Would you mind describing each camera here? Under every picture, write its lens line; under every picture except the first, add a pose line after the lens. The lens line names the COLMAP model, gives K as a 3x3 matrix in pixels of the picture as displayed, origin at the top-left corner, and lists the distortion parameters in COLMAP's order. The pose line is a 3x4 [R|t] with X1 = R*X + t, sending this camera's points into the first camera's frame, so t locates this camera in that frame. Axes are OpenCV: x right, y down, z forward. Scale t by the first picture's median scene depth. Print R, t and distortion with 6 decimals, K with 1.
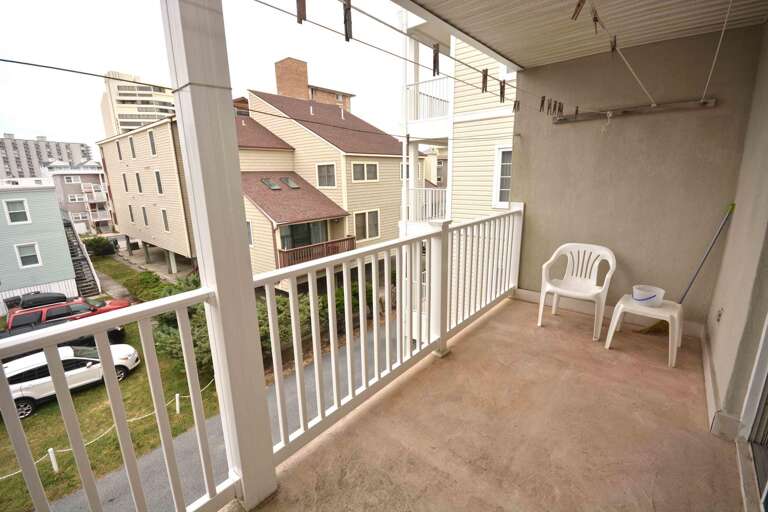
lens RADIAL K [[335.6, 0, 381.5], [0, 335.6, 252.3], [0, 0, 1]] dist [-0.035570, -0.000304]
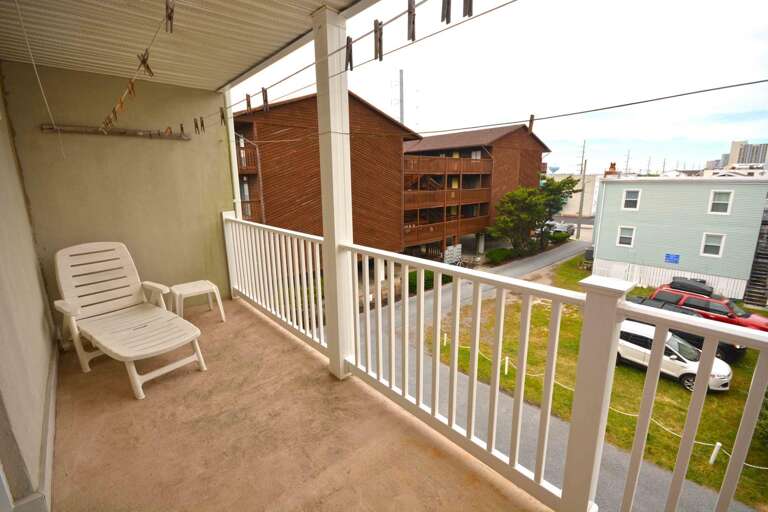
lens RADIAL K [[335.6, 0, 381.5], [0, 335.6, 252.3], [0, 0, 1]] dist [-0.035570, -0.000304]
pose [[-0.143843, 0.228289, -0.962909, 0.108576], [-0.202955, 0.945539, 0.254489, -0.030981], [0.968565, 0.232034, -0.089677, 0.123509]]
